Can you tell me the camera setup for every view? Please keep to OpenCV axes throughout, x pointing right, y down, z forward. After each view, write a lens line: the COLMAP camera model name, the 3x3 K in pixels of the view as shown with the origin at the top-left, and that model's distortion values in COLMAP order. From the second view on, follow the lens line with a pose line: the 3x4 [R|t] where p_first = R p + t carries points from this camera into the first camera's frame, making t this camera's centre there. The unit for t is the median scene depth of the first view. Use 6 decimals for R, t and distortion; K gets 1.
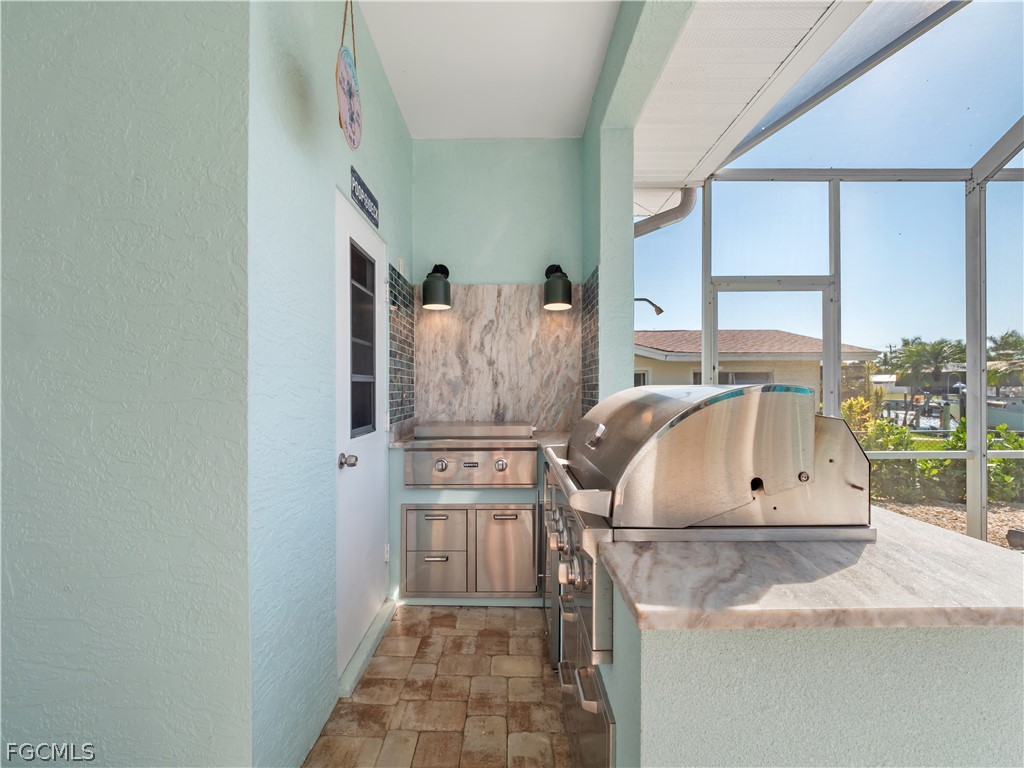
lens RADIAL K [[436.7, 0, 512.0], [0, 436.7, 384.0], [0, 0, 1]] dist [0.035327, -0.018718]
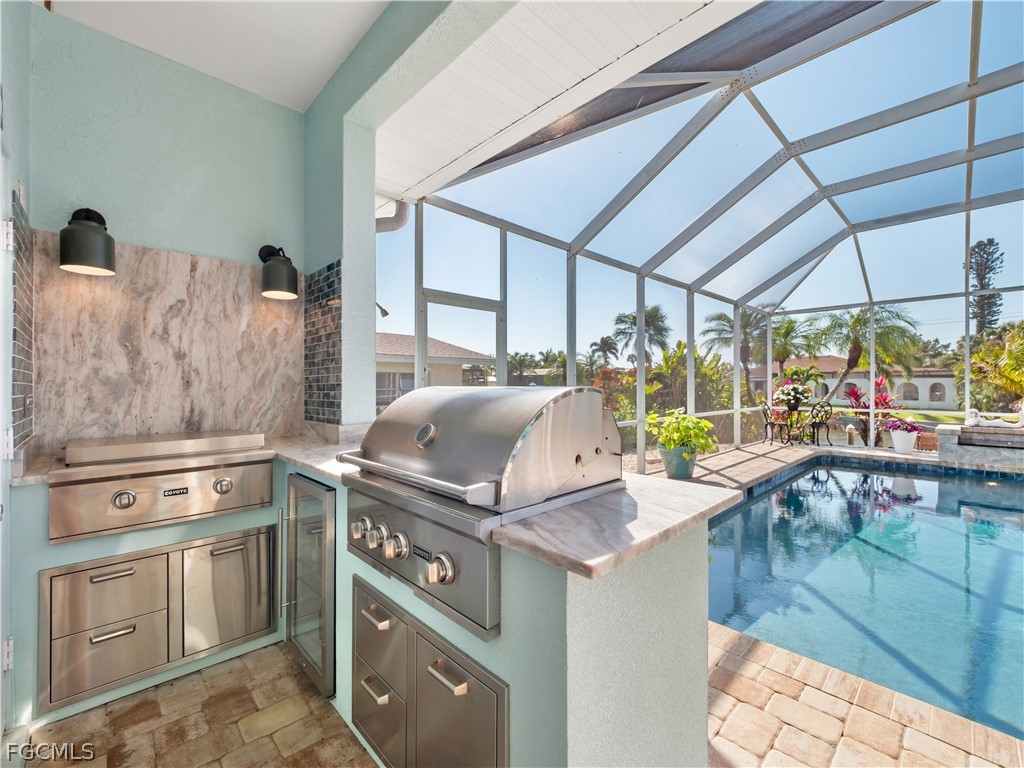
lens RADIAL K [[436.1, 0, 511.1], [0, 436.1, 381.9], [0, 0, 1]] dist [0.002849, 0.000043]
pose [[0.727966, 0.005947, 0.685588, -0.151264], [-0.003941, 0.999982, -0.004489, -0.001605], [-0.685602, 0.000566, 0.727976, 0.049487]]
